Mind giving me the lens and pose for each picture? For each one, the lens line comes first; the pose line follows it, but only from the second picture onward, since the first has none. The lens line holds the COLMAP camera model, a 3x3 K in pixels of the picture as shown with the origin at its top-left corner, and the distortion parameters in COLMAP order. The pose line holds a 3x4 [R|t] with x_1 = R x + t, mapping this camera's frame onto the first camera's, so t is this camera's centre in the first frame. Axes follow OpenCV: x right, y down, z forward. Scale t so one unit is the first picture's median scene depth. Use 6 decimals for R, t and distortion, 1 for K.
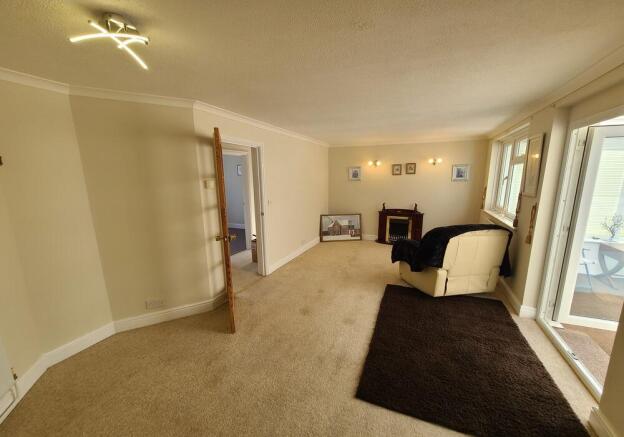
lens RADIAL K [[250.3, 0, 314.6], [0, 250.3, 221.3], [0, 0, 1]] dist [-0.000204, -0.000090]
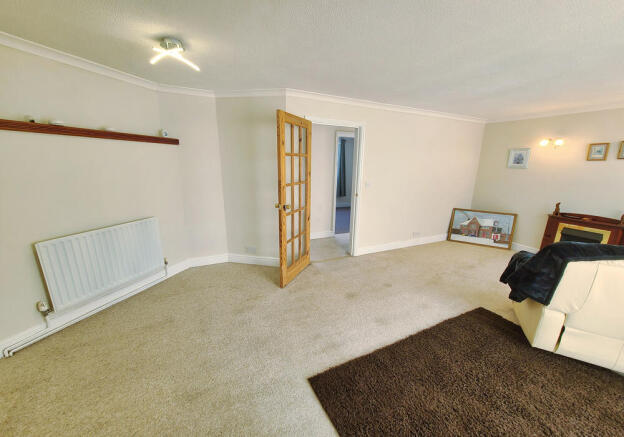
lens RADIAL K [[250.3, 0, 314.6], [0, 250.3, 221.3], [0, 0, 1]] dist [-0.000204, -0.000090]
pose [[0.766914, 0.168625, -0.619200, 0.306193], [-0.138338, 0.985616, 0.097072, 0.000934], [0.626662, 0.011213, 0.779210, 0.114462]]
